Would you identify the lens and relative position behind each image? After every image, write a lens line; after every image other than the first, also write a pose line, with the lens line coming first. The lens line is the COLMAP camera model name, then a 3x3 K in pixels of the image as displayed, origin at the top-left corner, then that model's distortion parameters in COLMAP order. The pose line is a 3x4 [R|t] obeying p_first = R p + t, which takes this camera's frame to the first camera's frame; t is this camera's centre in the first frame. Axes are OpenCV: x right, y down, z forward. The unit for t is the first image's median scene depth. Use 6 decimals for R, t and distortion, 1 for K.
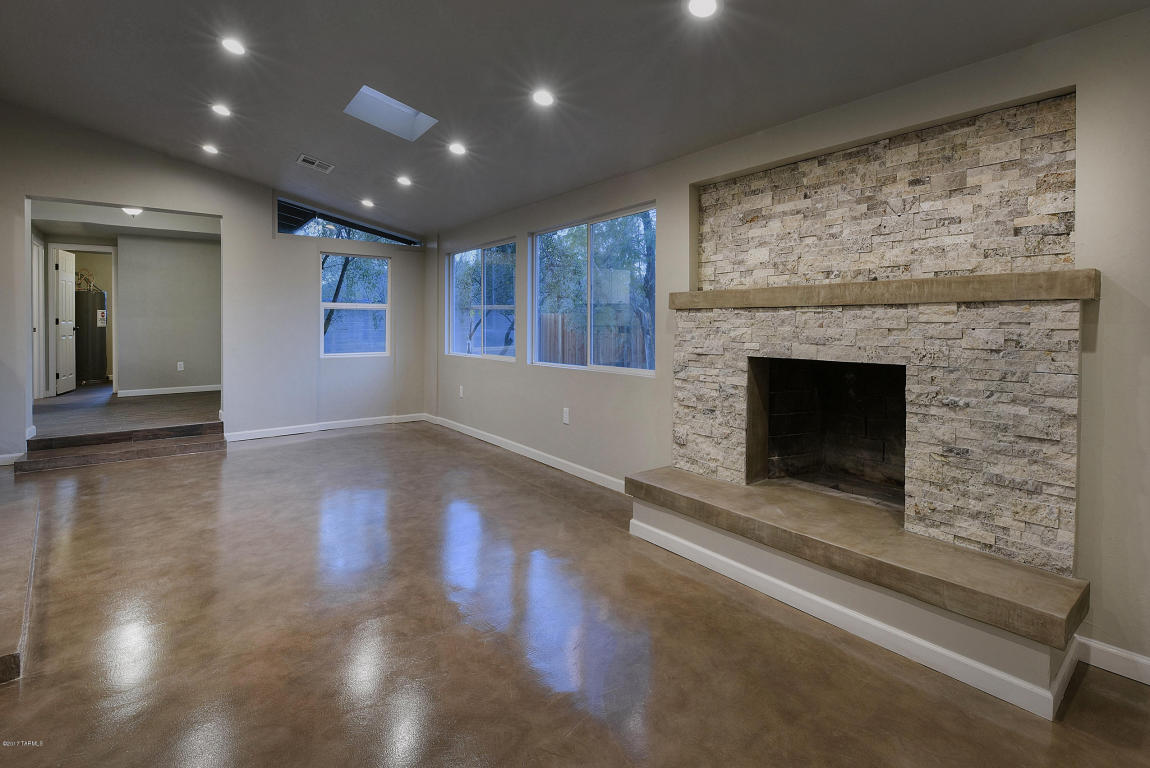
lens RADIAL K [[533.3, 0, 558.8], [0, 533.3, 324.8], [0, 0, 1]] dist [-0.001009, -0.000770]
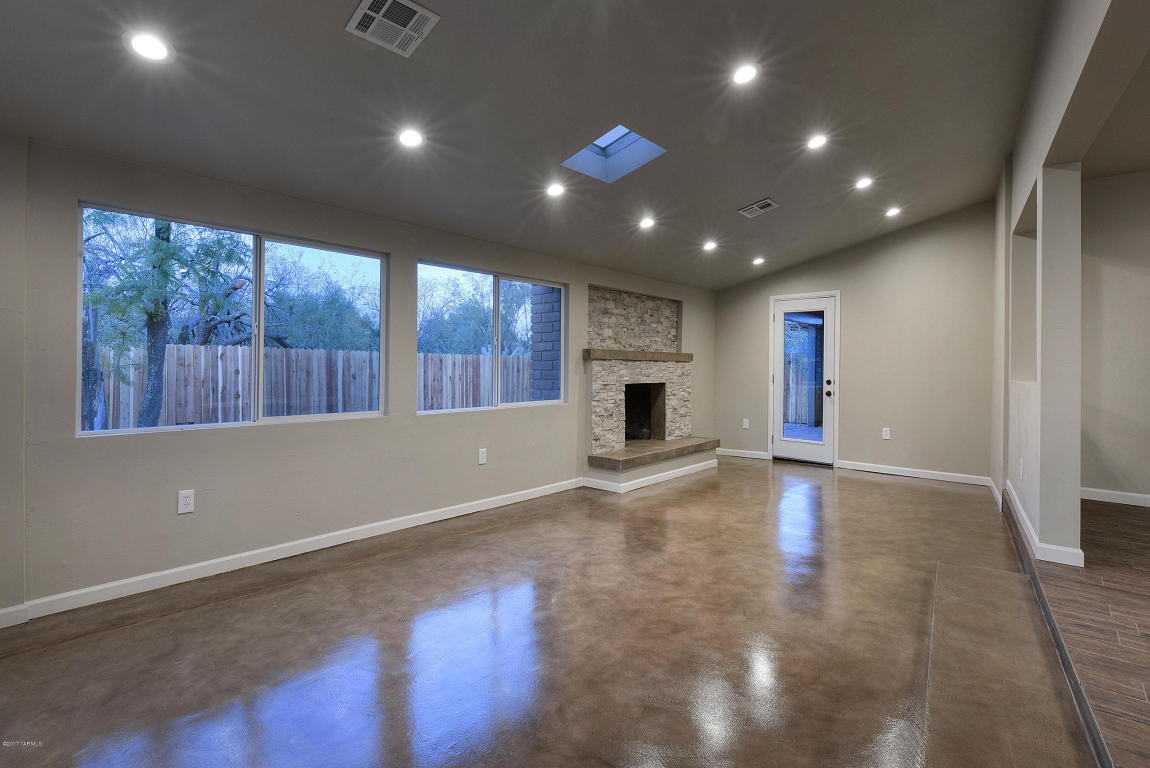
lens RADIAL K [[500.8, 0, 578.2], [0, 500.8, 364.9], [0, 0, 1]] dist [-0.003960, -0.000906]
pose [[-0.164757, 0.001952, 0.986332, -1.455201], [-0.003587, 0.999990, -0.002578, -0.006994], [-0.986328, -0.003963, -0.164748, 1.457672]]
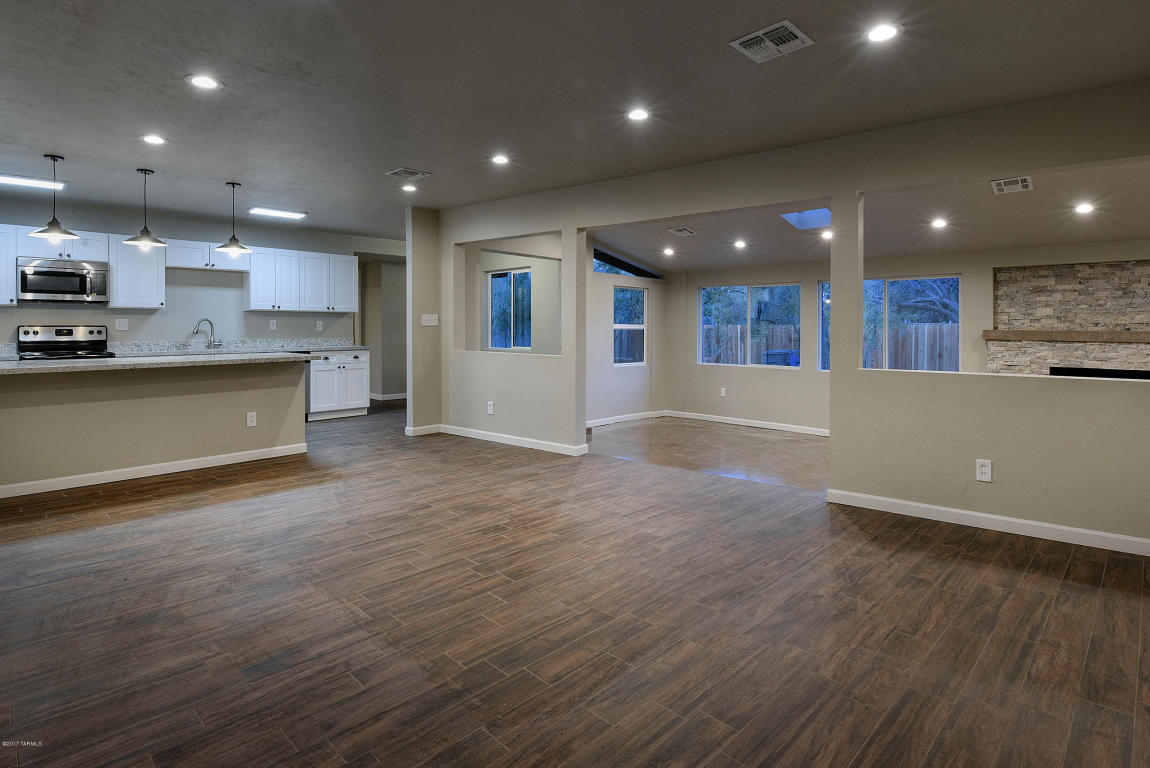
lens RADIAL K [[576.4, 0, 570.9], [0, 576.4, 322.6], [0, 0, 1]] dist [-0.001360, -0.001330]
pose [[0.991930, 0.009046, 0.126462, -1.537983], [-0.007069, 0.999846, -0.016076, -0.051048], [-0.126588, 0.015052, 0.991841, -0.775786]]
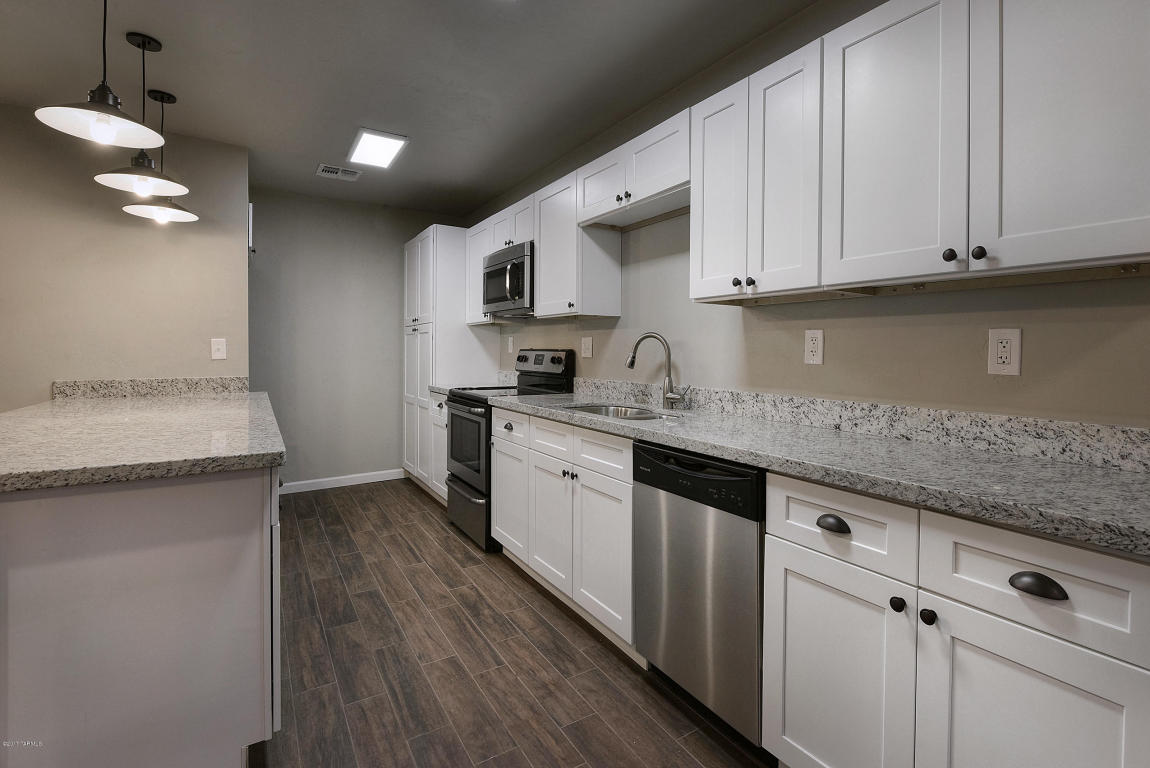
lens RADIAL K [[516.0, 0, 581.1], [0, 516.0, 357.1], [0, 0, 1]] dist [-0.011046, -0.000998]
pose [[-0.099100, 0.021527, -0.994845, -1.845143], [-0.009992, 0.999694, 0.022627, -0.071039], [0.995027, 0.012183, -0.098855, 1.645145]]
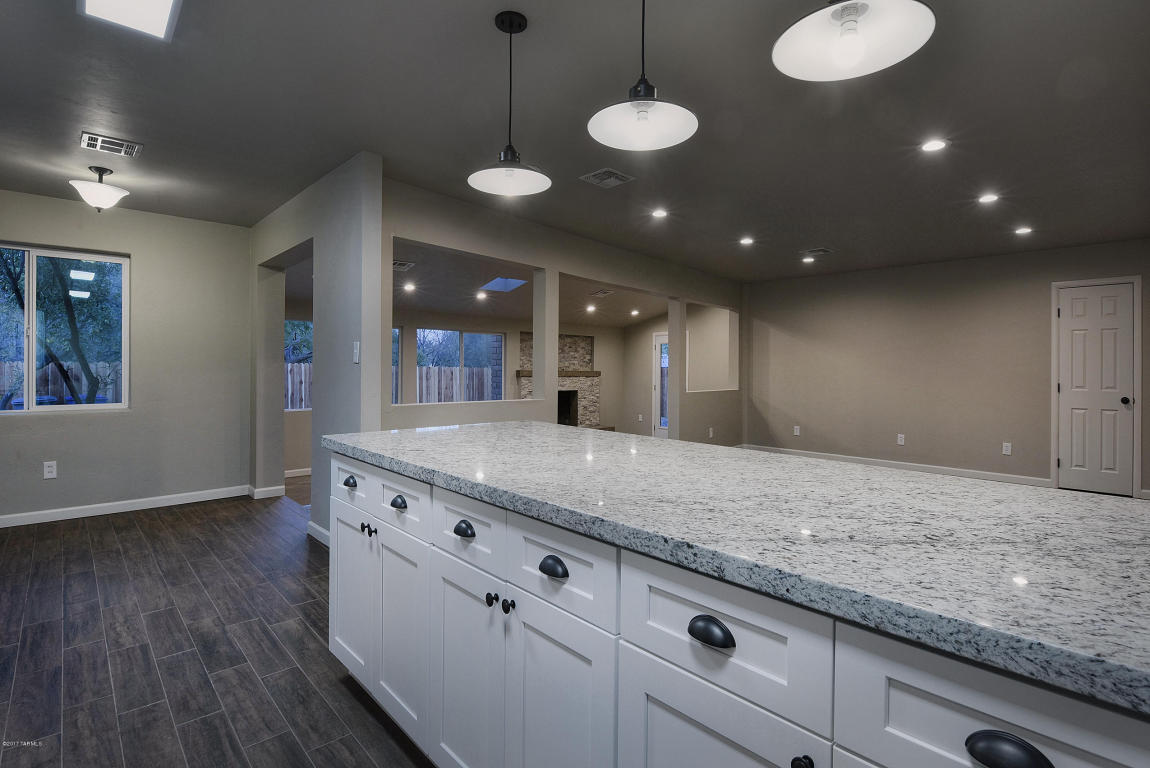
lens RADIAL K [[551.9, 0, 582.5], [0, 551.9, 365.3], [0, 0, 1]] dist [0.002667, -0.011108]
pose [[-0.091915, 0.012331, 0.995691, -3.021611], [-0.001488, 0.999921, -0.012520, -0.056901], [-0.995766, -0.002633, -0.091889, 1.063583]]
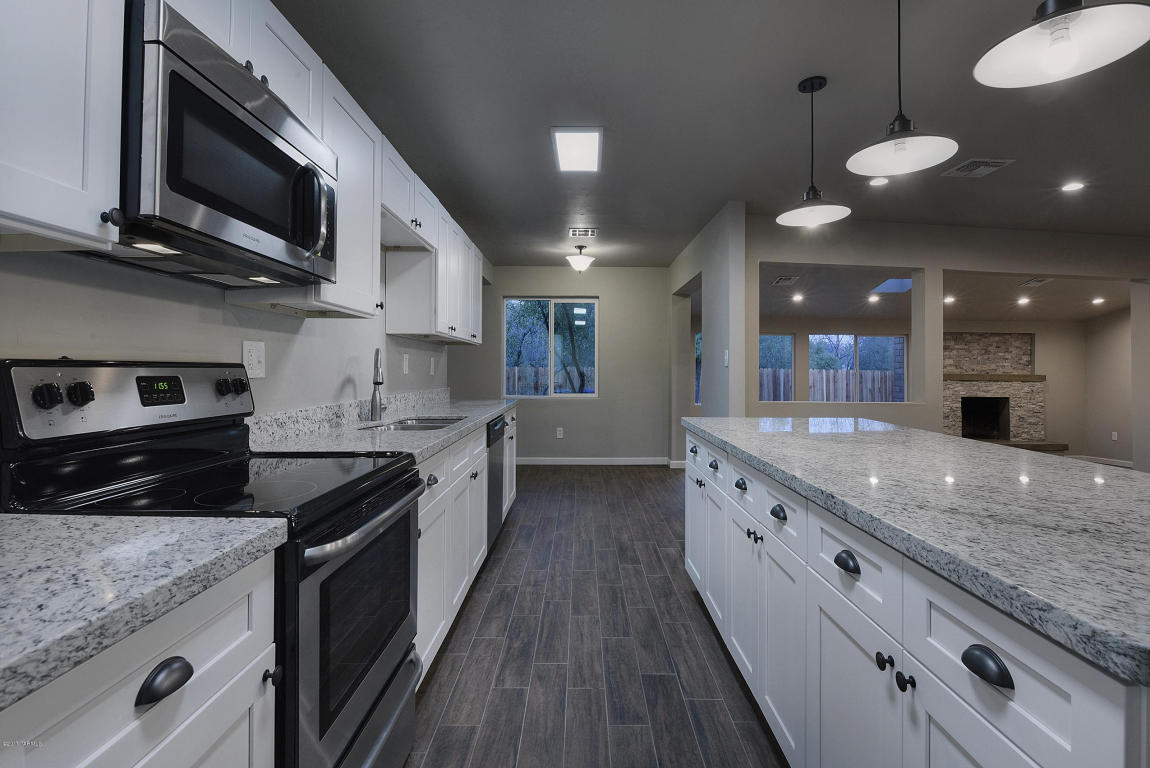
lens RADIAL K [[516.0, 0, 581.1], [0, 516.0, 357.1], [0, 0, 1]] dist [-0.011046, -0.000998]
pose [[0.615965, 0.029697, 0.787214, -3.151891], [-0.007243, 0.999460, -0.032037, -0.054038], [-0.787740, 0.014032, 0.615848, 0.887749]]
